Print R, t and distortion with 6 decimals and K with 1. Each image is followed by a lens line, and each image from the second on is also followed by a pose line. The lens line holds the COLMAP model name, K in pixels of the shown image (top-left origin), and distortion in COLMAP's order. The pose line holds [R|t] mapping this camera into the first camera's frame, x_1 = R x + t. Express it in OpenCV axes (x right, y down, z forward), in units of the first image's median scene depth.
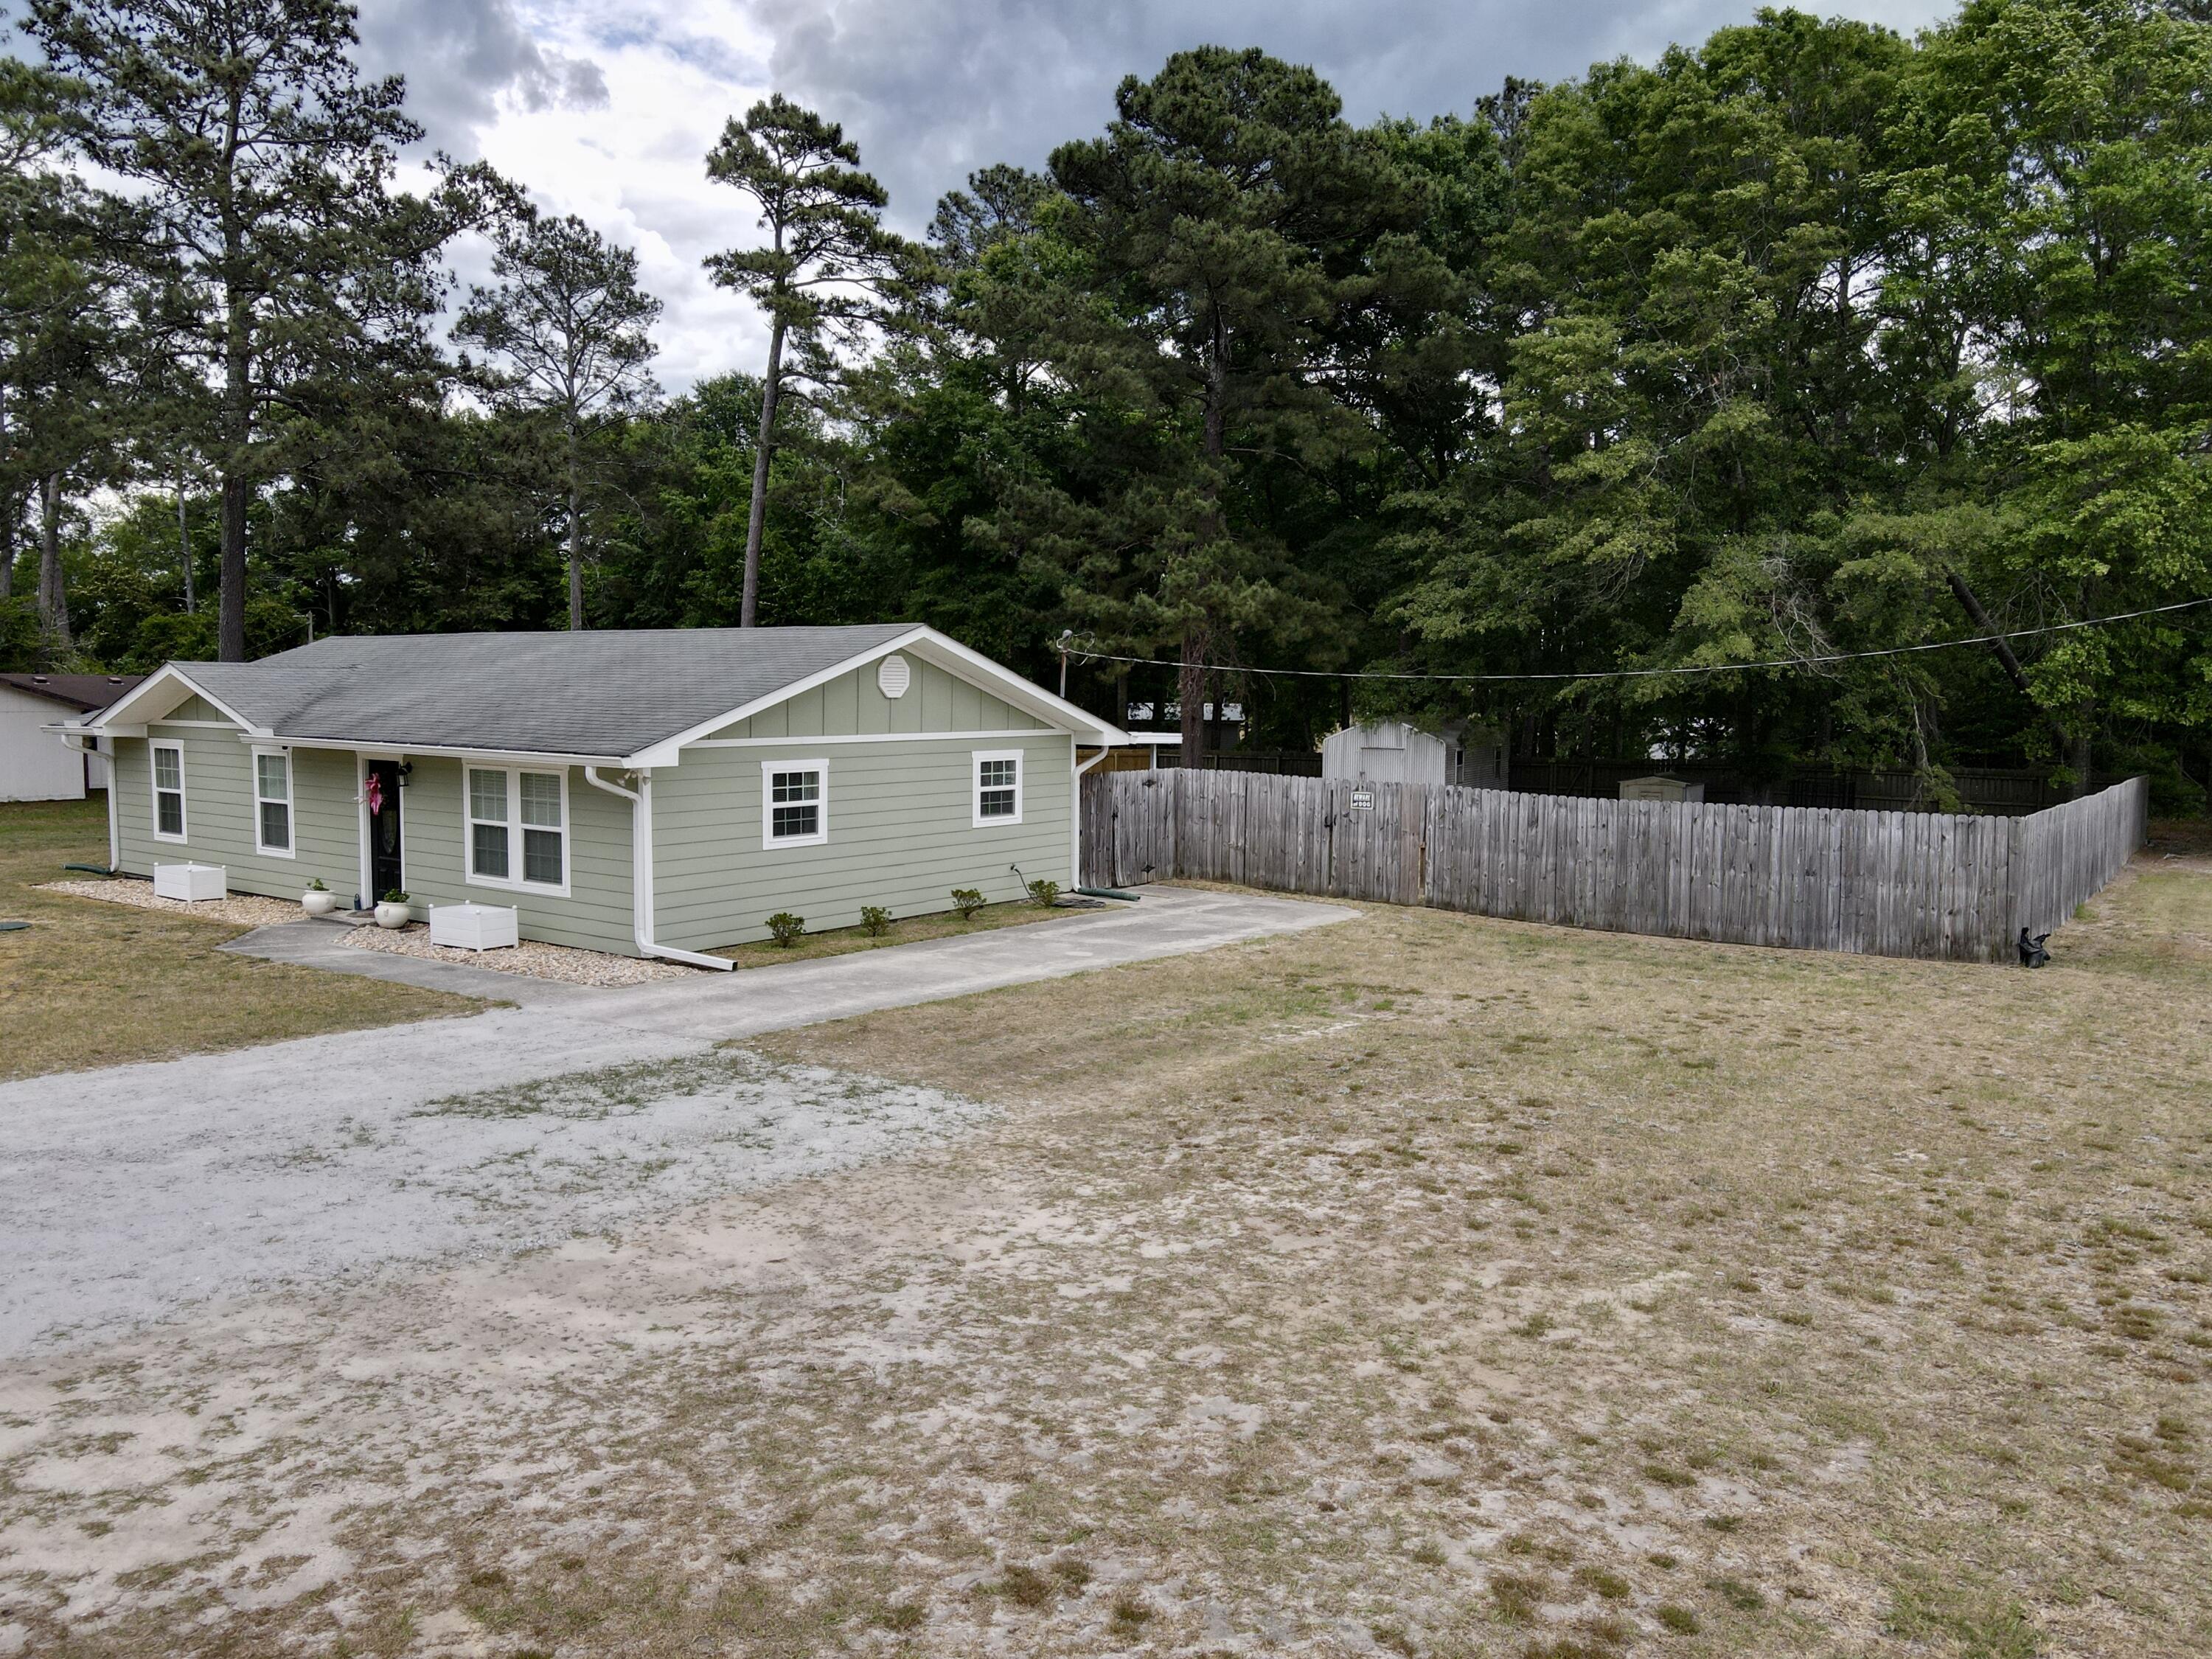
lens RADIAL K [[1590.7, 0, 1106.0], [0, 1590.7, 829.5], [0, 0, 1]] dist [0.024496, -0.000507]
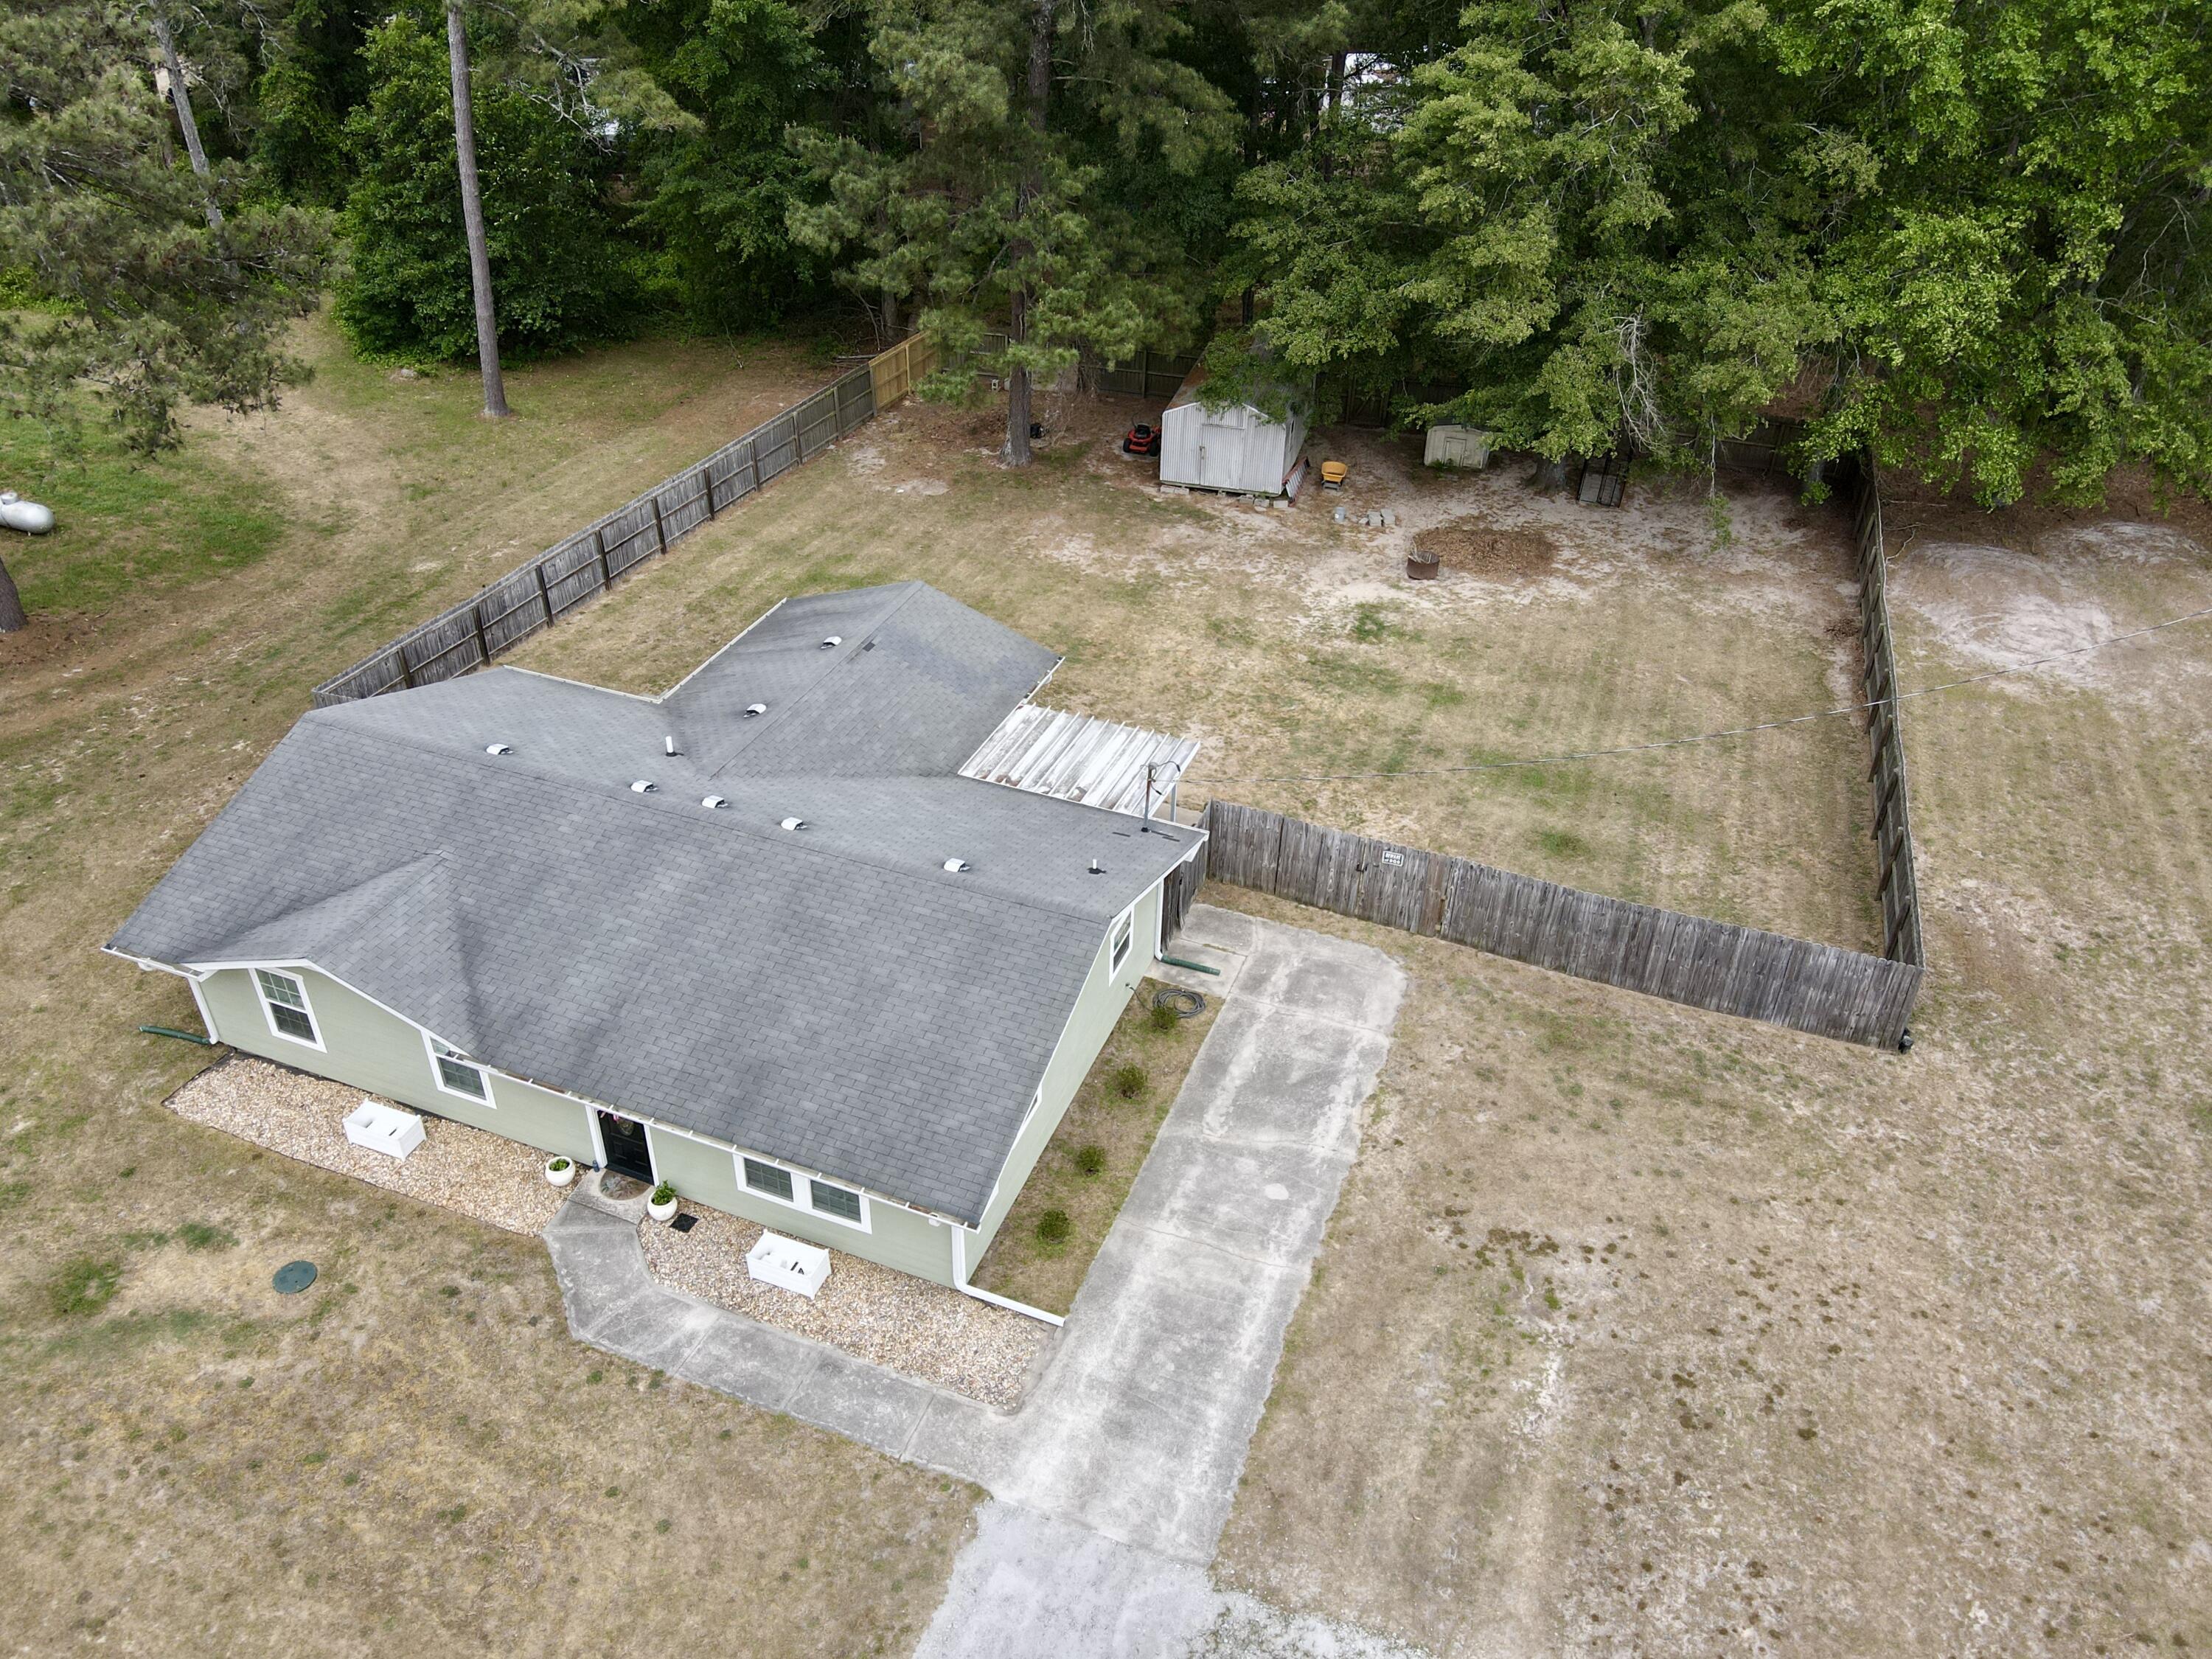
lens RADIAL K [[1590.7, 0, 1106.0], [0, 1590.7, 829.5], [0, 0, 1]] dist [0.024496, -0.000507]
pose [[0.966569, -0.130756, 0.220559, -0.324438], [0.008387, 0.875862, 0.482489, -0.654613], [-0.256268, -0.464509, 0.847678, 0.072643]]
